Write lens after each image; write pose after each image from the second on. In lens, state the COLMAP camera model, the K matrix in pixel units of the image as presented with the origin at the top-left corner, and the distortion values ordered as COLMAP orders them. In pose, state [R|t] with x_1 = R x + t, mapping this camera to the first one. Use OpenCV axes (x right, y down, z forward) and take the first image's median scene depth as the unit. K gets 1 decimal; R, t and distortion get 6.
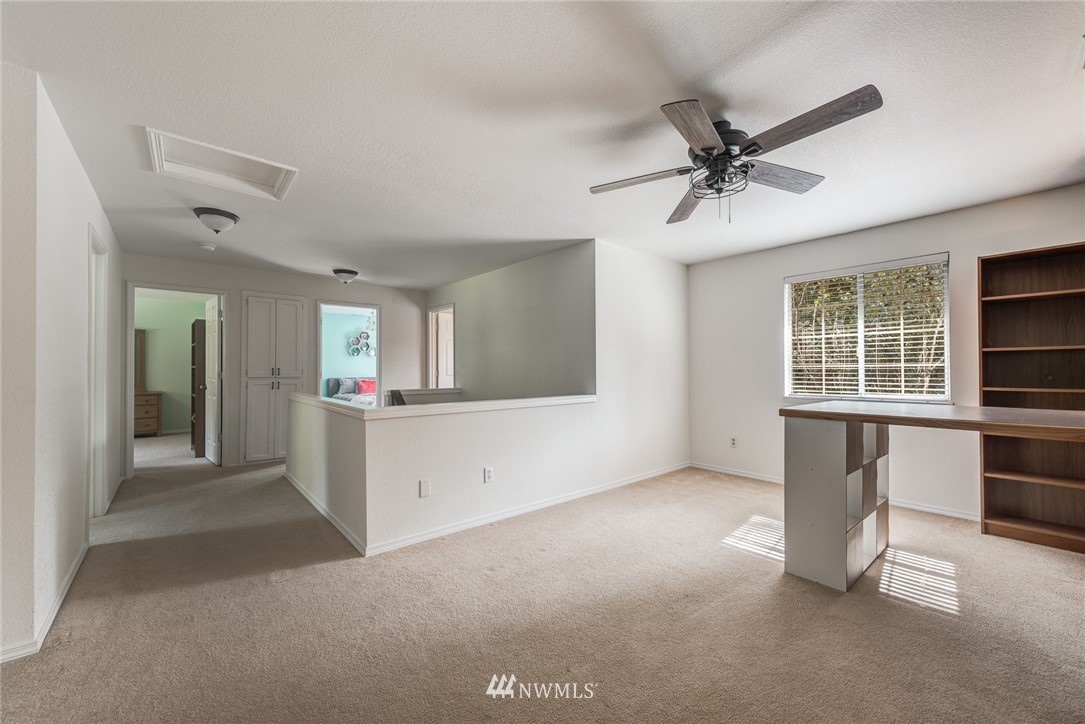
lens RADIAL K [[425.0, 0, 549.6], [0, 425.0, 362.8], [0, 0, 1]] dist [0.000756, -0.000552]
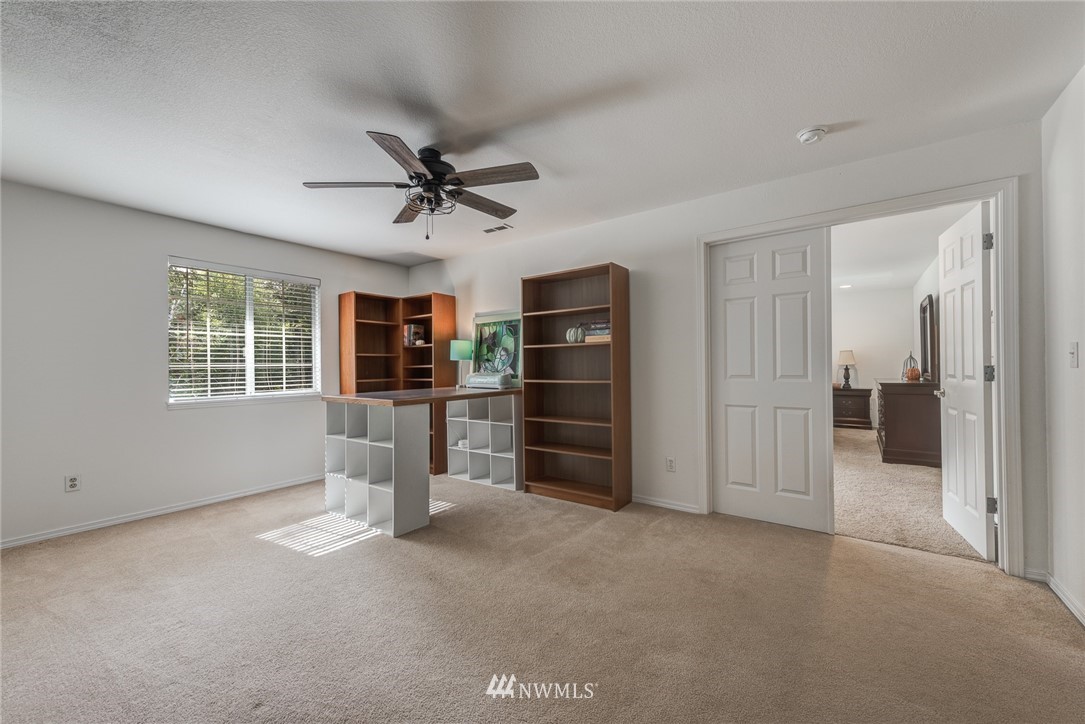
lens RADIAL K [[425.0, 0, 551.1], [0, 425.0, 361.9], [0, 0, 1]] dist [0.000756, -0.000552]
pose [[-0.241470, 0.012942, 0.970322, -0.469123], [-0.004672, 0.999884, -0.014499, 0.010415], [-0.970397, -0.008034, -0.241382, 0.570178]]
